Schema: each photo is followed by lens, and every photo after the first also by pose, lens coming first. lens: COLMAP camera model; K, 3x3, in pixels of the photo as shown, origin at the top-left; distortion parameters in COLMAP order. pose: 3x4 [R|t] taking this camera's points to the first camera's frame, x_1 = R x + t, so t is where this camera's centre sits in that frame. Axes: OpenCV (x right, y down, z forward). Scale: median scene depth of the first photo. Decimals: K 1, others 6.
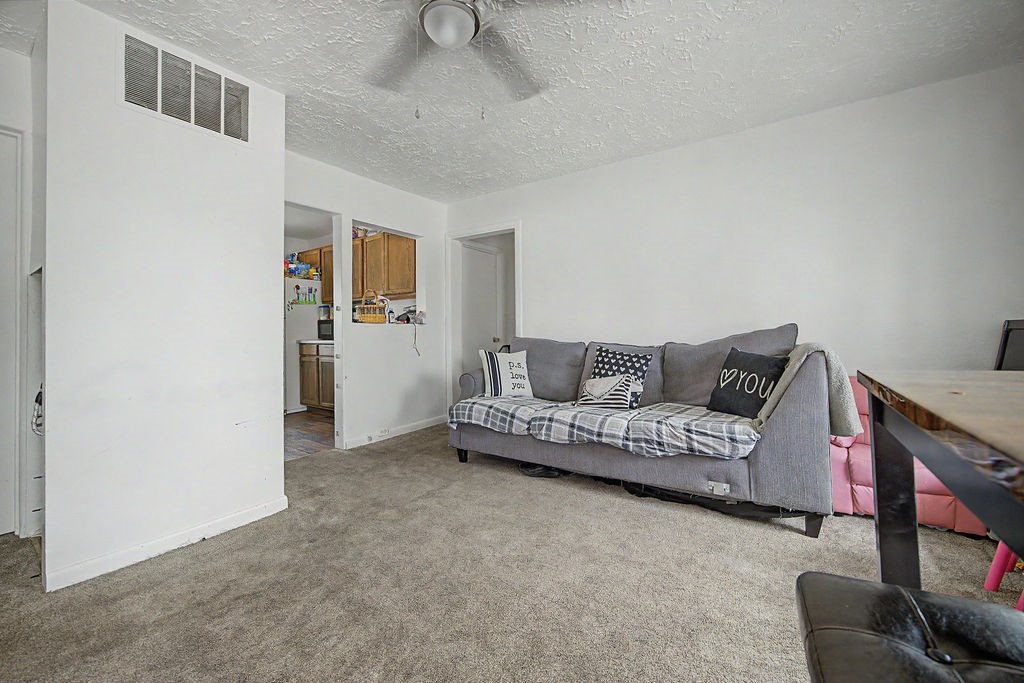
lens RADIAL K [[407.8, 0, 512.6], [0, 407.8, 336.9], [0, 0, 1]] dist [-0.032652, 0.012547]
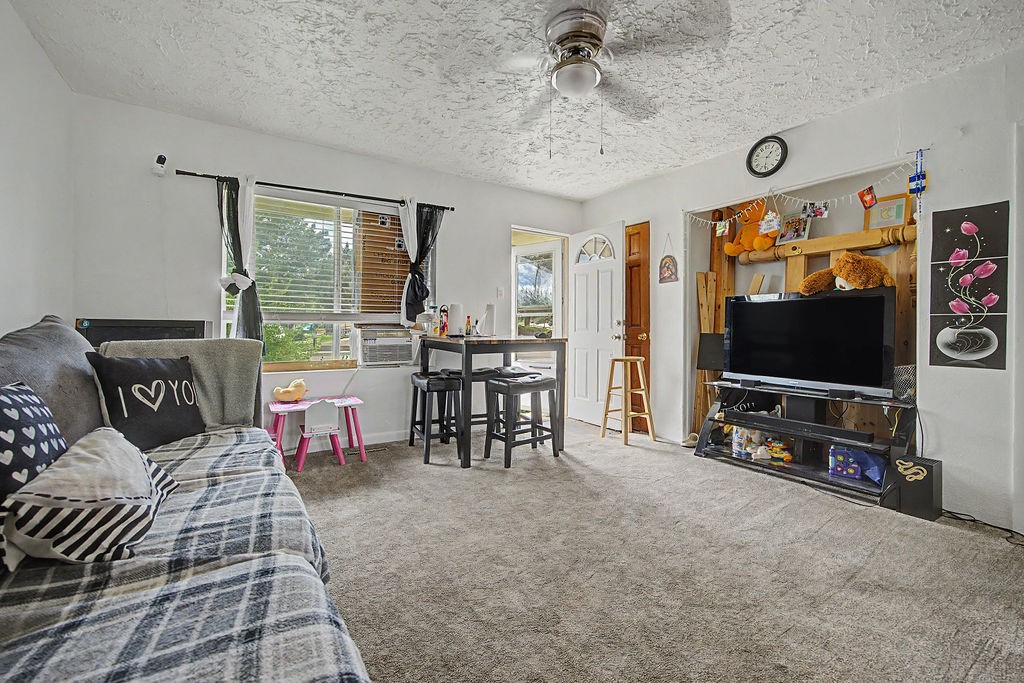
lens RADIAL K [[416.7, 0, 514.5], [0, 416.7, 333.2], [0, 0, 1]] dist [-0.022585, 0.000424]
pose [[-0.925454, -0.002844, 0.378849, -0.266361], [-0.000791, 0.999984, 0.005575, -0.006861], [-0.378858, 0.004860, -0.925442, 1.251723]]
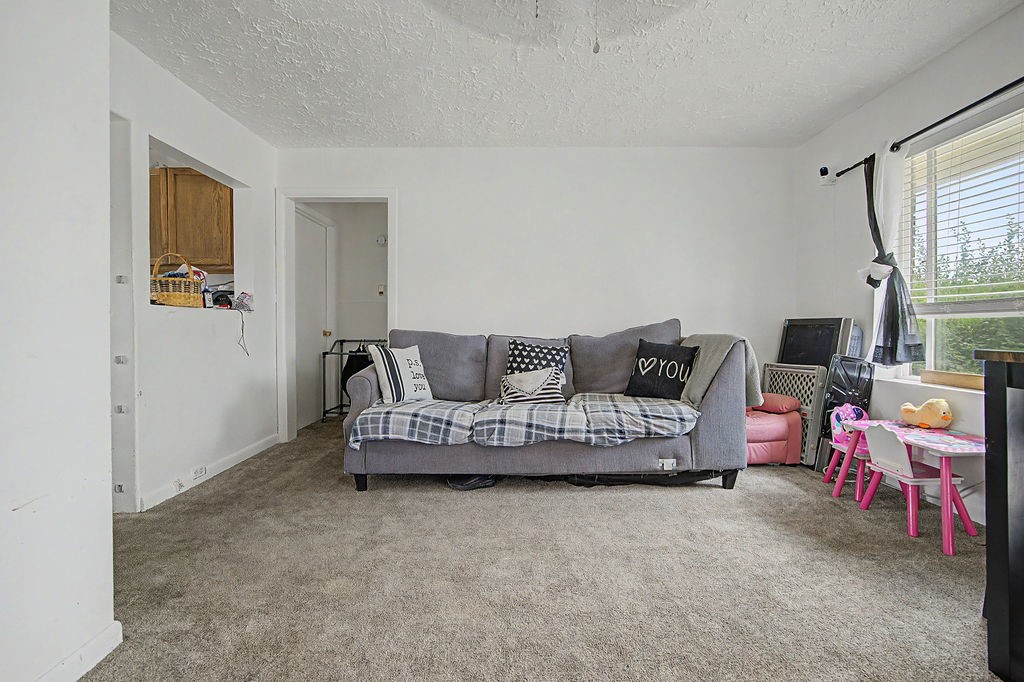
lens RADIAL K [[416.7, 0, 514.5], [0, 416.7, 332.7], [0, 0, 1]] dist [-0.022585, 0.000424]
pose [[0.824833, 0.001236, 0.565374, -0.382658], [-0.004335, 0.999982, 0.004139, 0.004084], [-0.565359, -0.005865, 0.824824, 0.222676]]
